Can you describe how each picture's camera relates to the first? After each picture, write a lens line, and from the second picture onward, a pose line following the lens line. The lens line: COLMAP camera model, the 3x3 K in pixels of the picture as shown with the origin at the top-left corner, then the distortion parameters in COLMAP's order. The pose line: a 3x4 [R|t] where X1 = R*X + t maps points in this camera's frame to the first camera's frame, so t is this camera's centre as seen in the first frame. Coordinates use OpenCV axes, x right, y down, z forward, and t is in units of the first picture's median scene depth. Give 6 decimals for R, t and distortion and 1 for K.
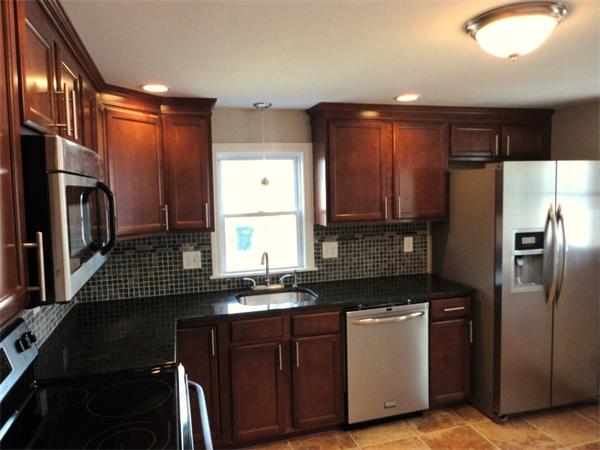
lens RADIAL K [[437.0, 0, 301.3], [0, 437.0, 221.5], [0, 0, 1]] dist [-0.003762, 0.001436]
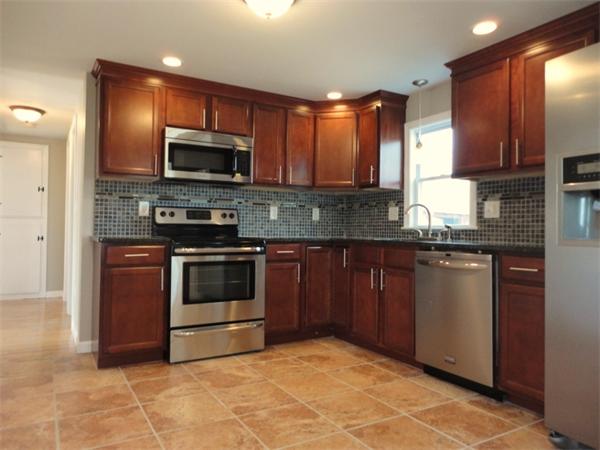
lens RADIAL K [[437.0, 0, 301.3], [0, 437.0, 221.5], [0, 0, 1]] dist [-0.003762, 0.001436]
pose [[0.244897, 0.007299, -0.969522, 0.889701], [-0.097481, 0.995090, -0.017132, 0.148725], [0.964636, 0.098705, 0.244406, 0.375616]]
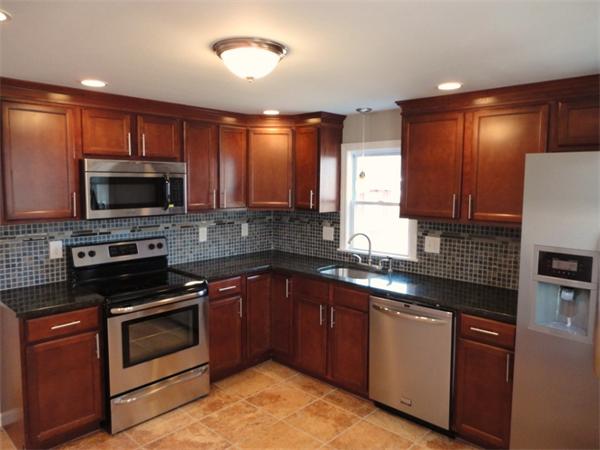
lens RADIAL K [[437.0, 0, 301.3], [0, 437.0, 221.5], [0, 0, 1]] dist [-0.003762, 0.001436]
pose [[0.504078, 0.108479, -0.856818, 0.770755], [-0.089500, 0.993300, 0.073104, -0.034182], [0.859008, 0.039835, 0.510410, 0.233059]]
